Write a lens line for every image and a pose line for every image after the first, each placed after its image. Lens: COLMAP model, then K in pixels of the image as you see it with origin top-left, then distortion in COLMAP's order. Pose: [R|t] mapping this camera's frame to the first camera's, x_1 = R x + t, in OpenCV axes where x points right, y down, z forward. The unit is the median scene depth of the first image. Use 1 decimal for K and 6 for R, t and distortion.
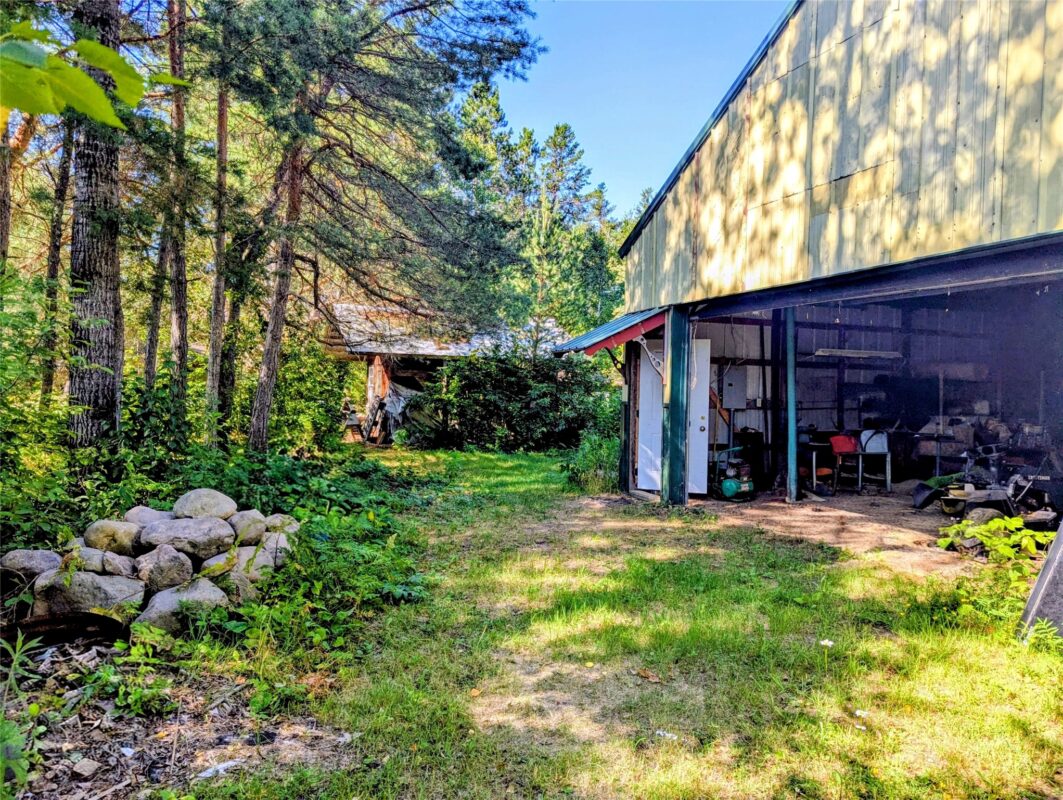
lens RADIAL K [[754.1, 0, 533.7], [0, 754.1, 407.3], [0, 0, 1]] dist [0.014572, -0.006135]
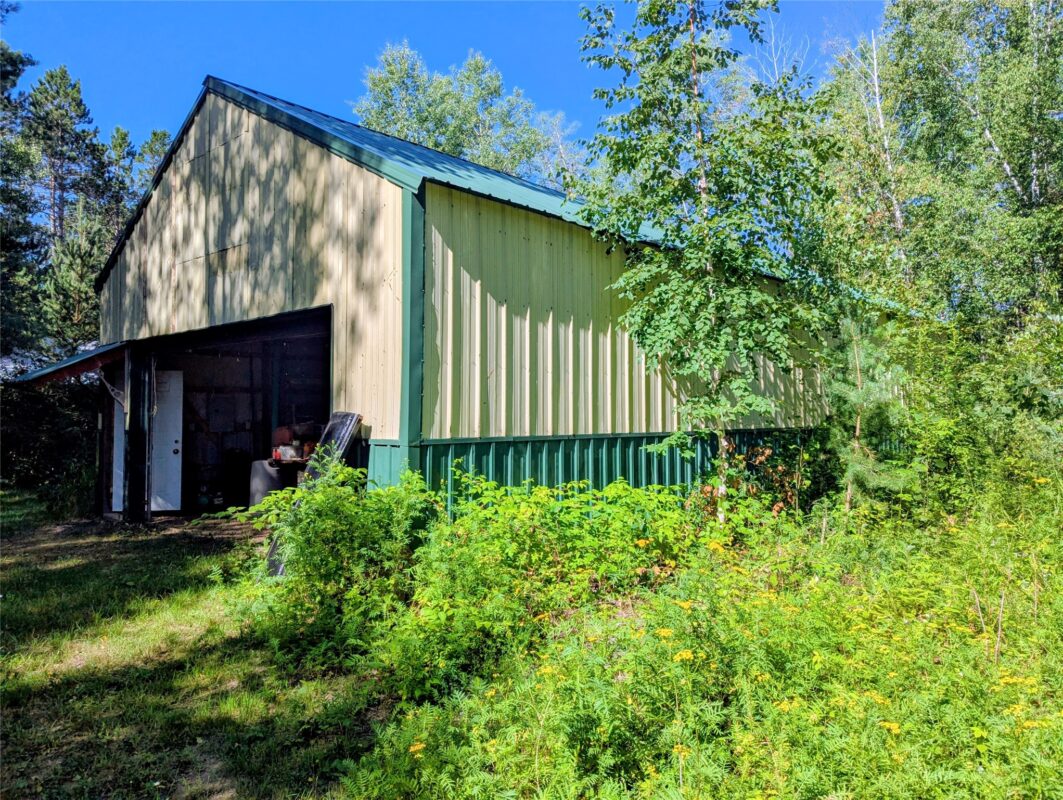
lens RADIAL K [[754.1, 0, 530.3], [0, 754.1, 390.1], [0, 0, 1]] dist [0.014572, -0.006135]
pose [[0.893344, -0.007441, 0.449311, 0.206728], [0.029726, 0.998651, -0.042565, 0.001475], [-0.448389, 0.051381, 0.892361, -0.244722]]
